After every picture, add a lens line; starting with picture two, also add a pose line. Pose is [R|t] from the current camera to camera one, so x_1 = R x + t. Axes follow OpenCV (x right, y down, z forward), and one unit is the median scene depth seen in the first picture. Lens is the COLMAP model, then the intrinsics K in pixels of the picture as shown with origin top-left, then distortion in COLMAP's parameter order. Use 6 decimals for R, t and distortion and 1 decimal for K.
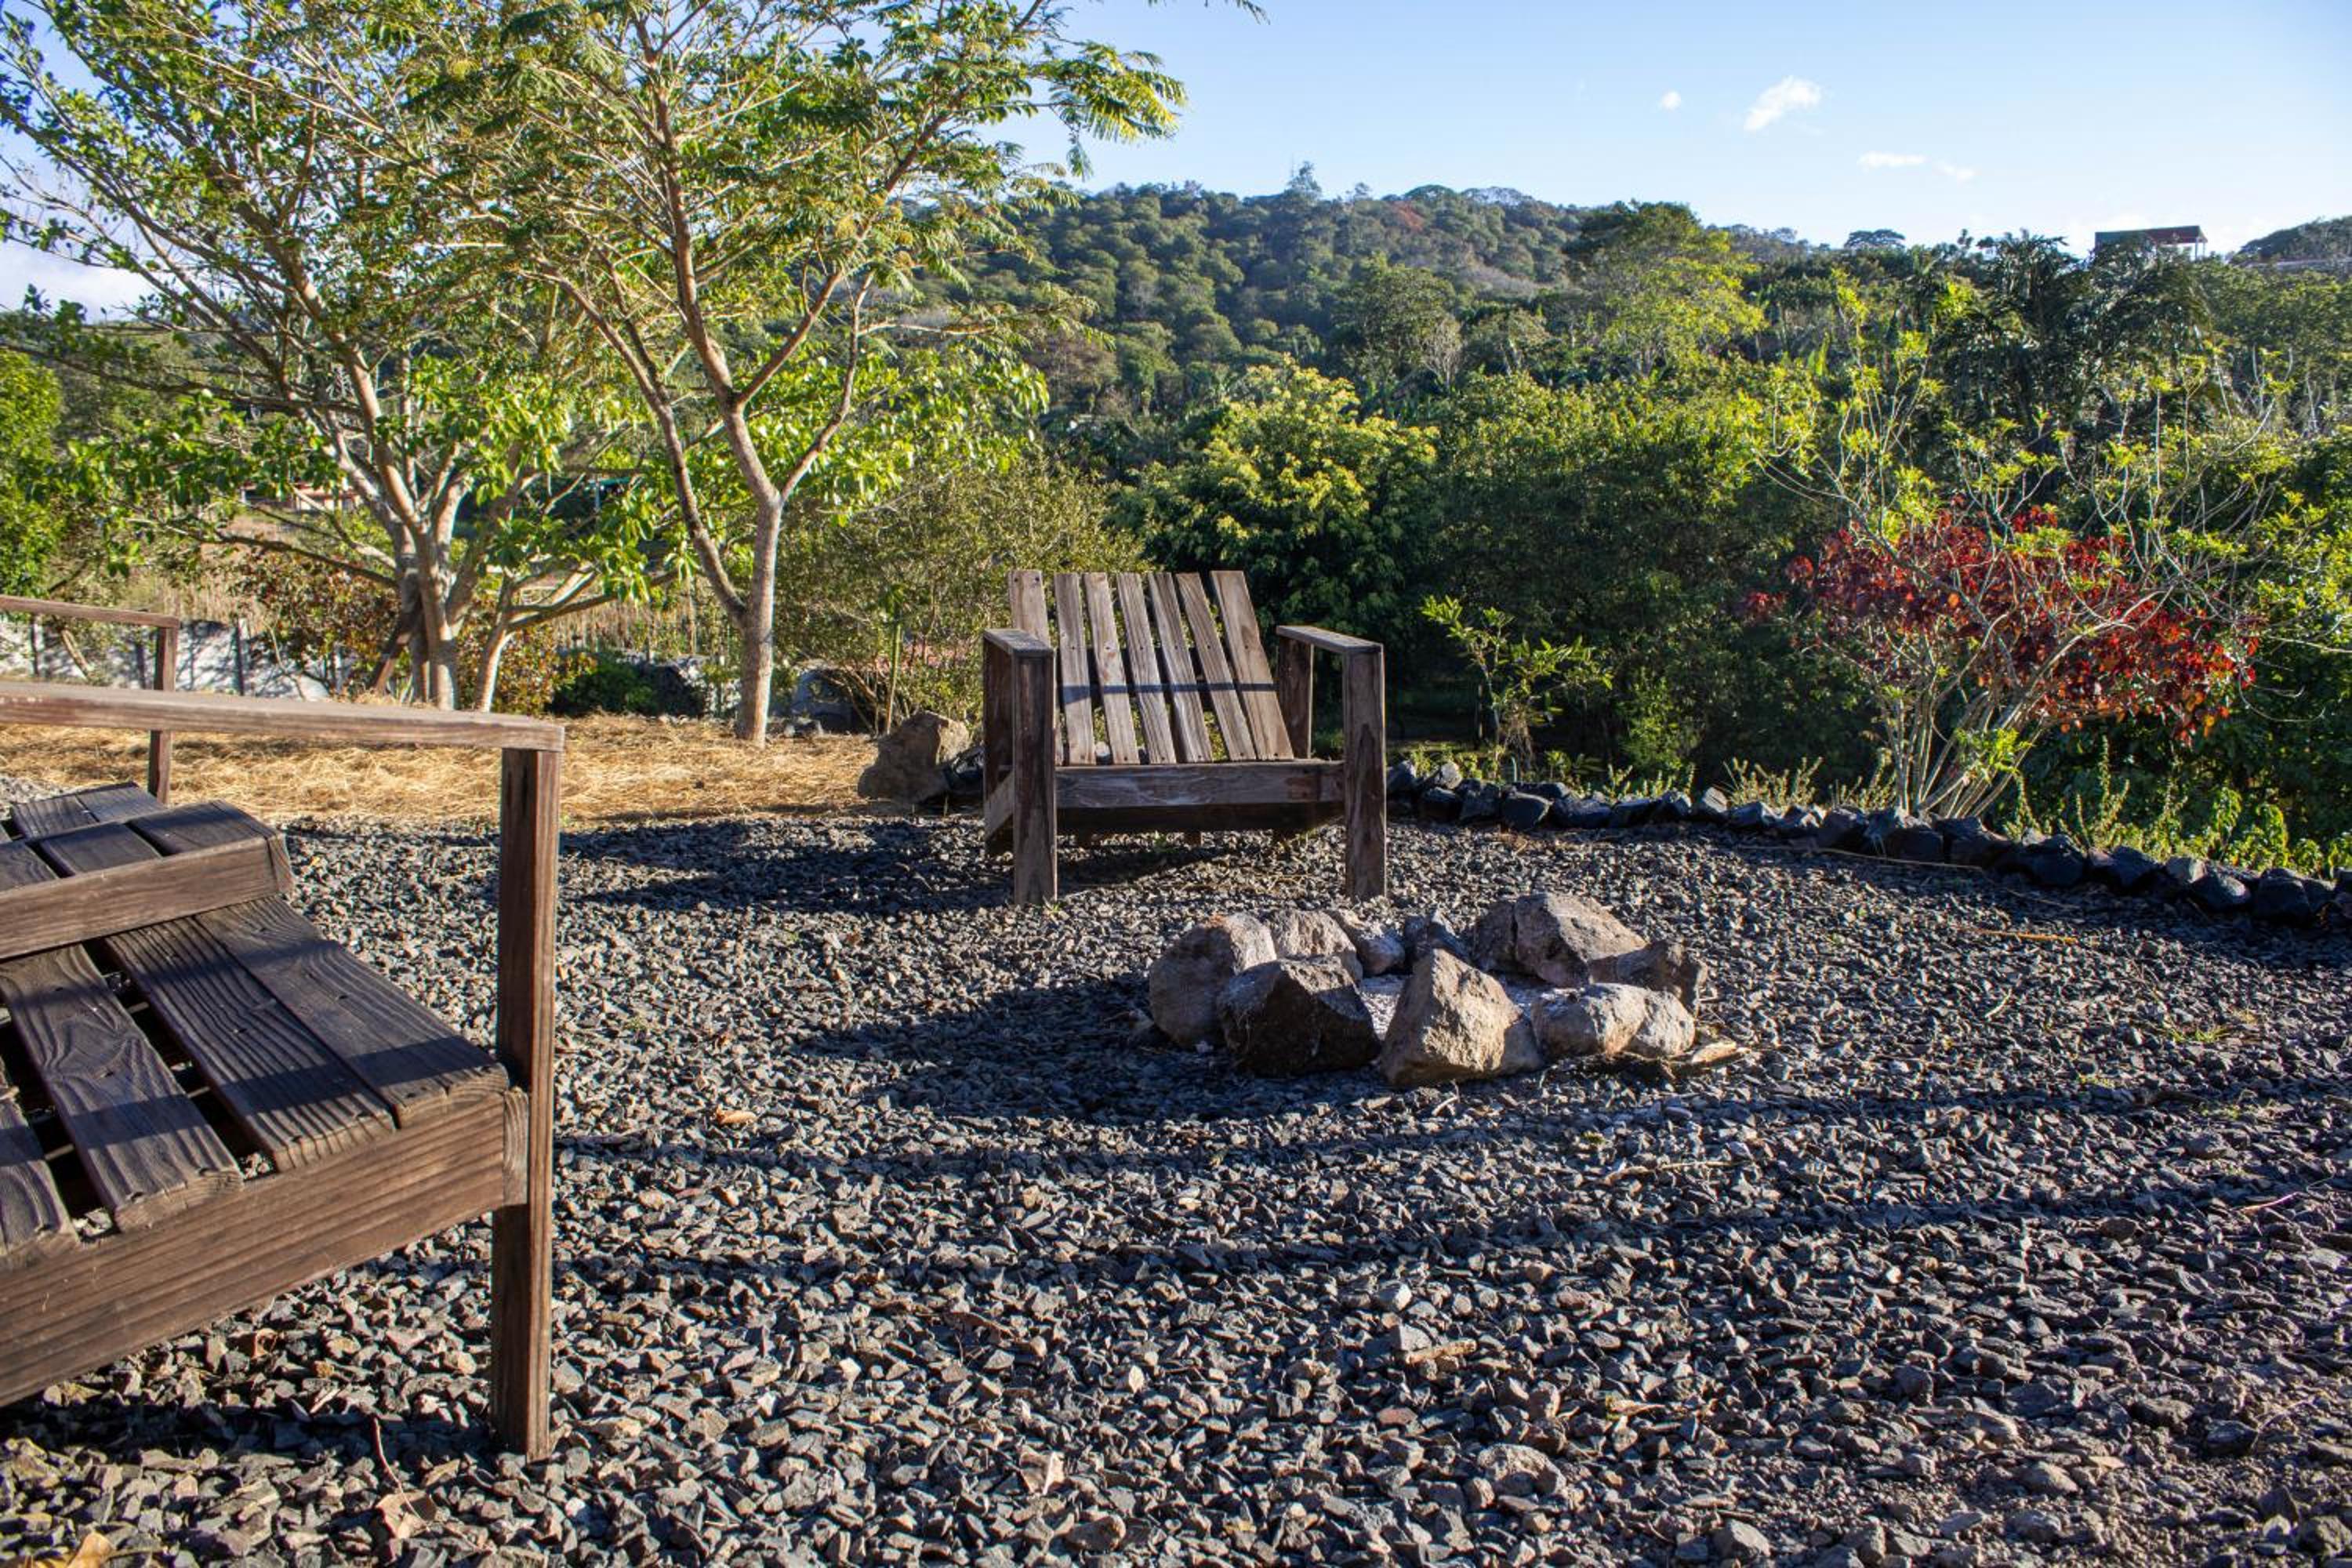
lens RADIAL K [[1944.0, 0, 1191.7], [0, 1944.0, 785.1], [0, 0, 1]] dist [-0.159713, 0.131077]
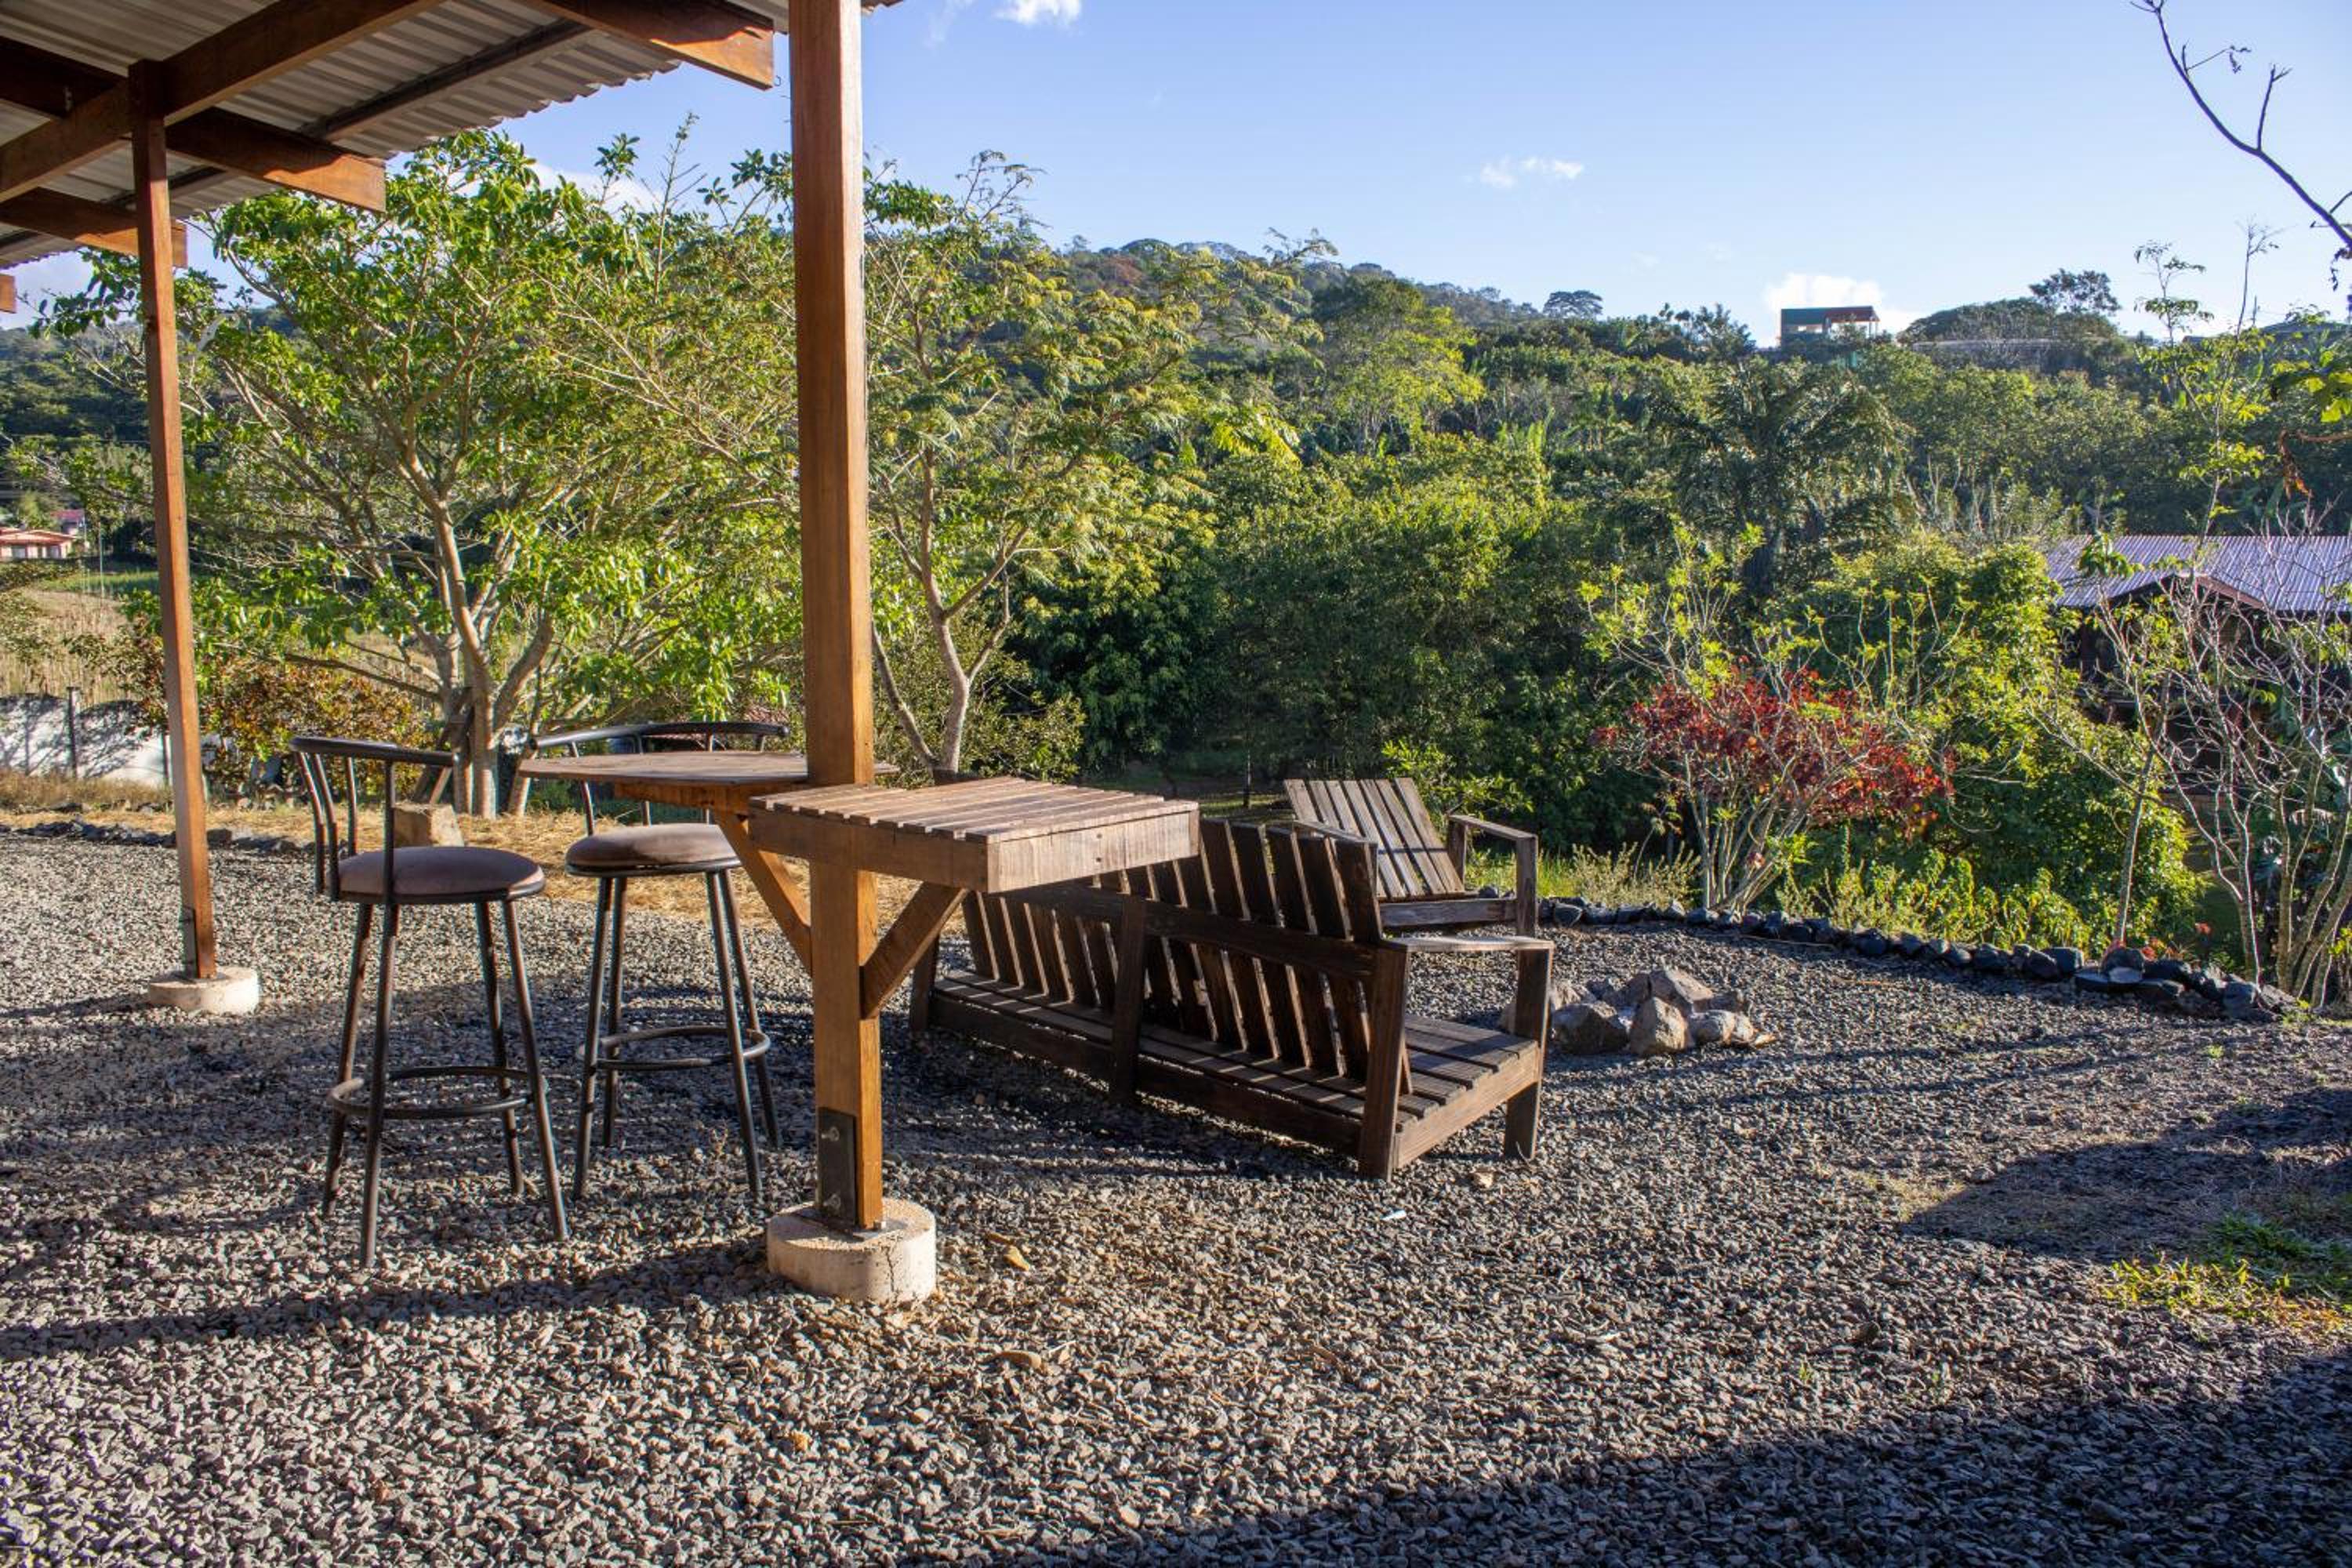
lens RADIAL K [[1944.0, 0, 1191.7], [0, 1944.0, 785.1], [0, 0, 1]] dist [-0.159713, 0.131077]
pose [[0.989110, -0.006972, 0.147010, -0.261268], [0.010310, 0.999706, -0.021957, -0.043048], [-0.146813, 0.023233, 0.988891, -0.415566]]
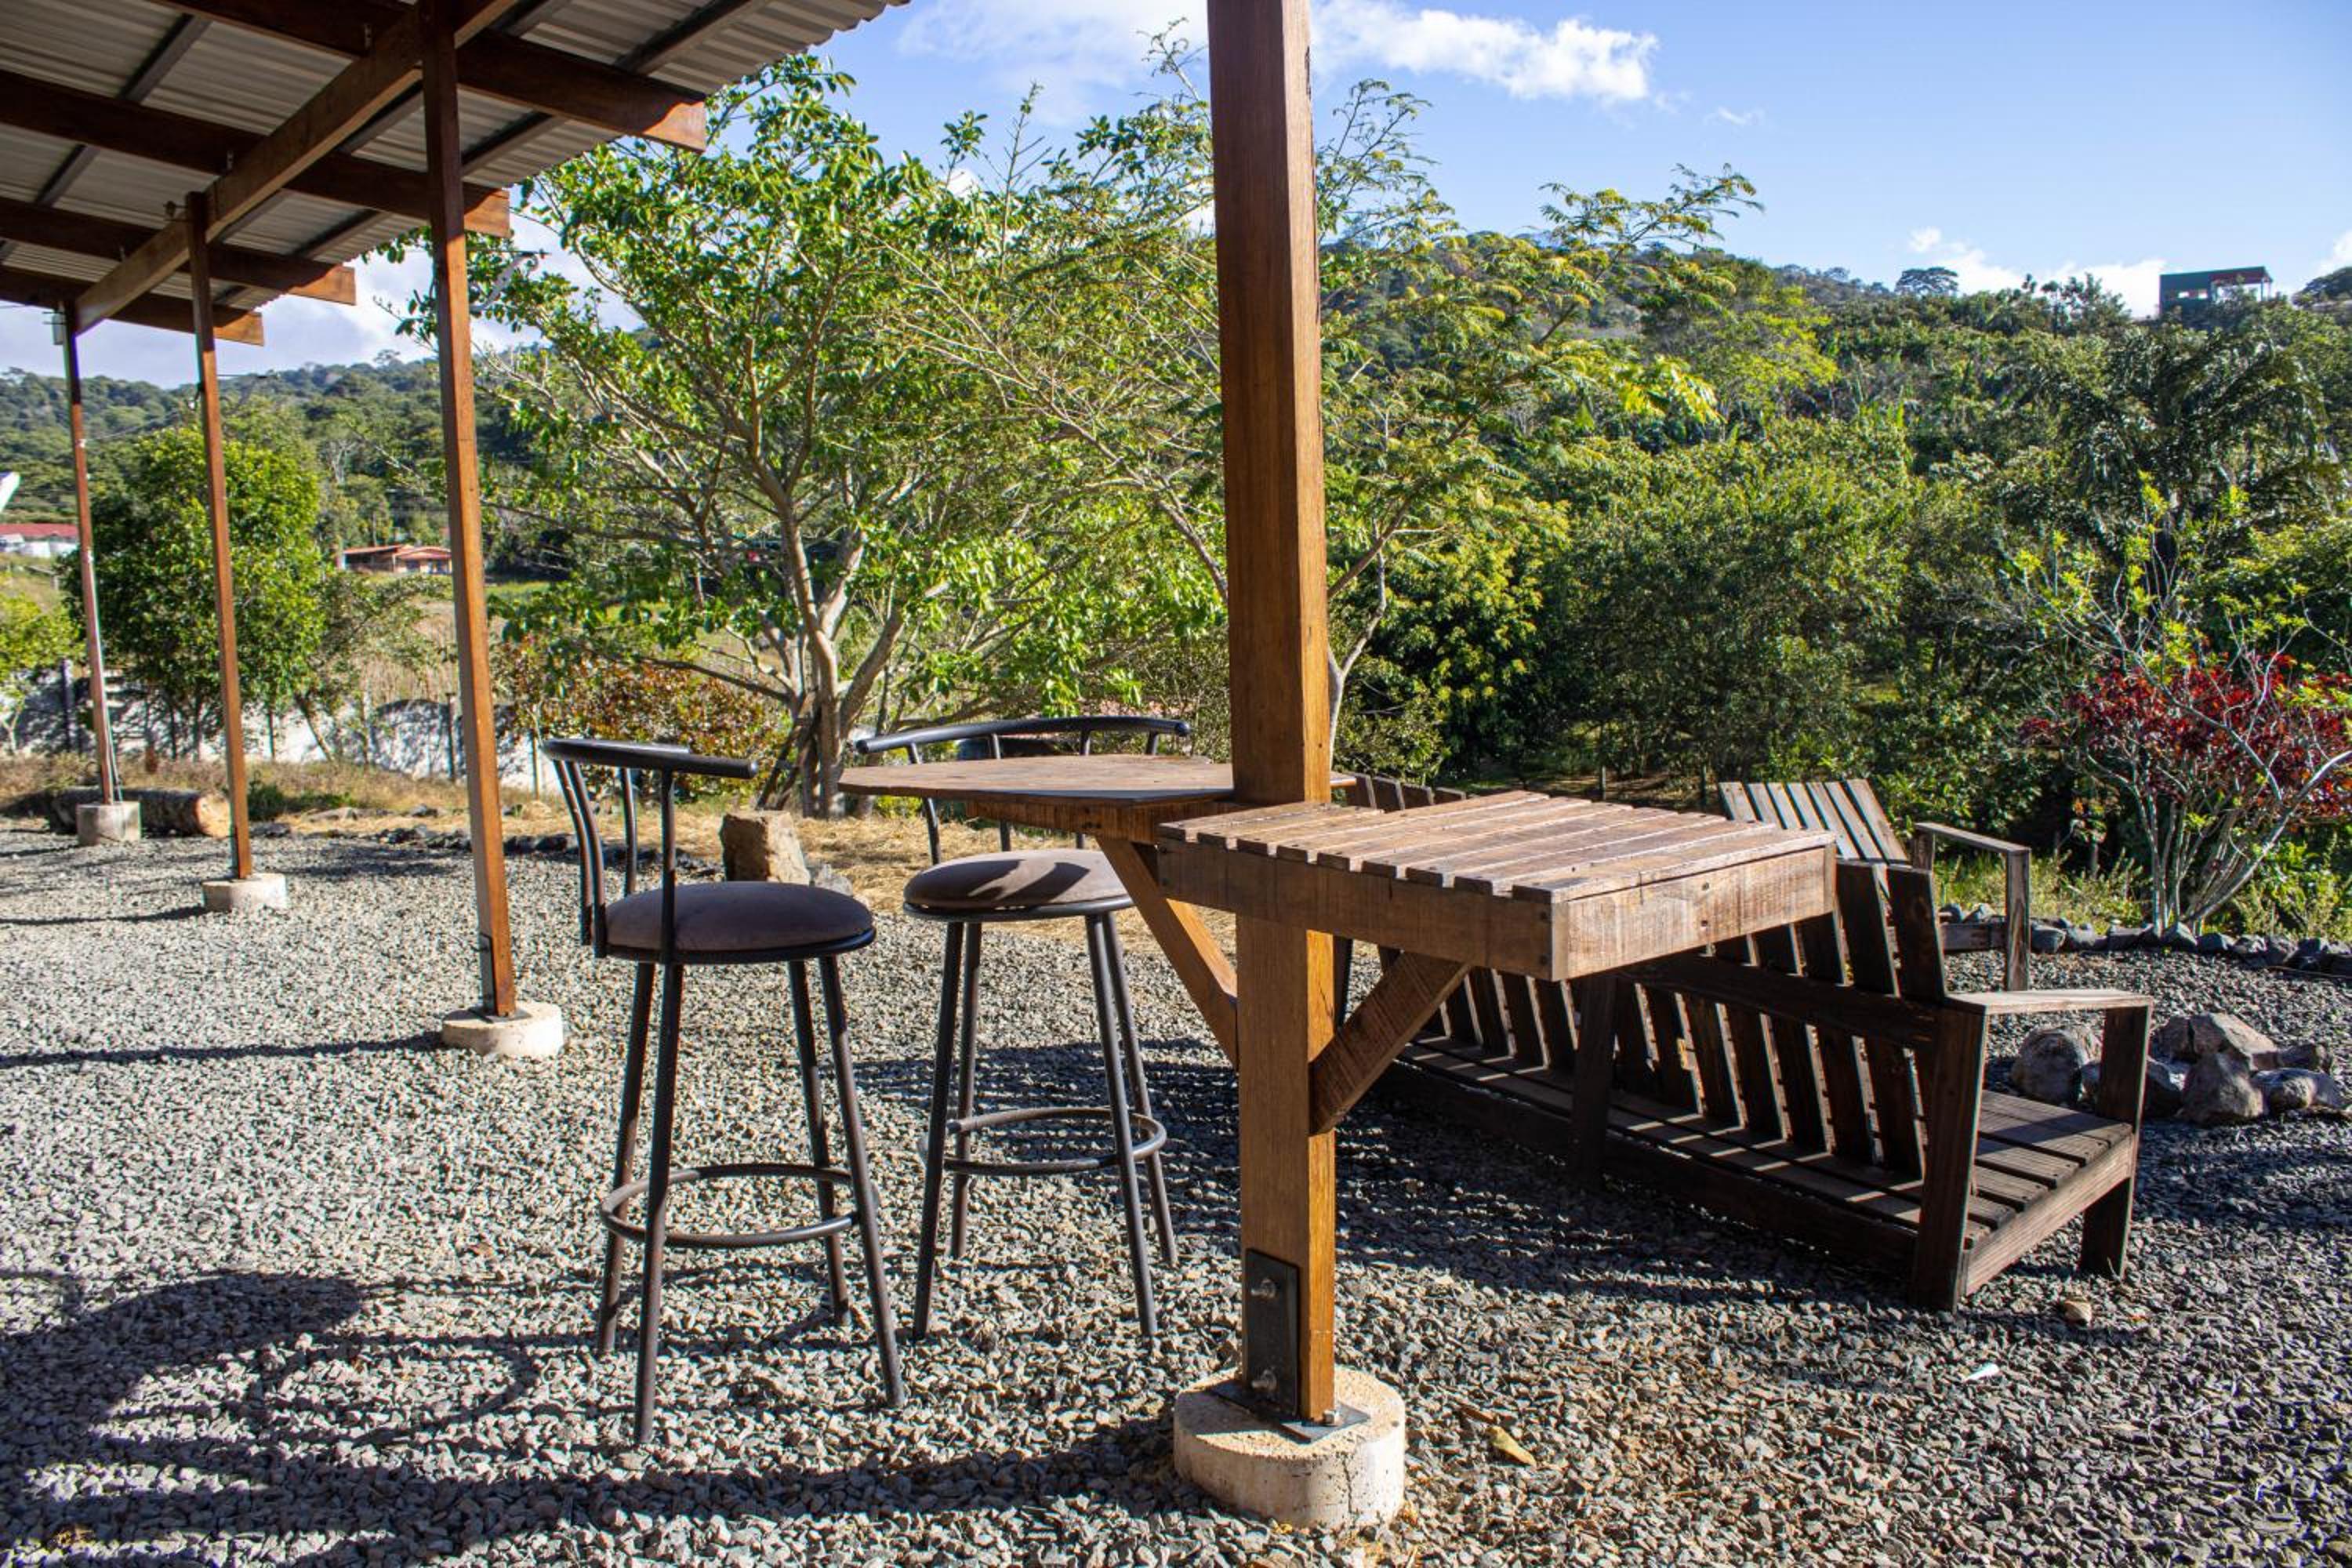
lens RADIAL K [[1947.7, 0, 1187.5], [0, 1947.7, 752.7], [0, 0, 1]] dist [-0.176675, 0.171840]
pose [[0.999510, -0.009692, -0.029753, -0.279521], [0.008524, 0.999198, -0.039137, -0.048946], [0.030109, 0.038864, 0.998791, -0.295625]]
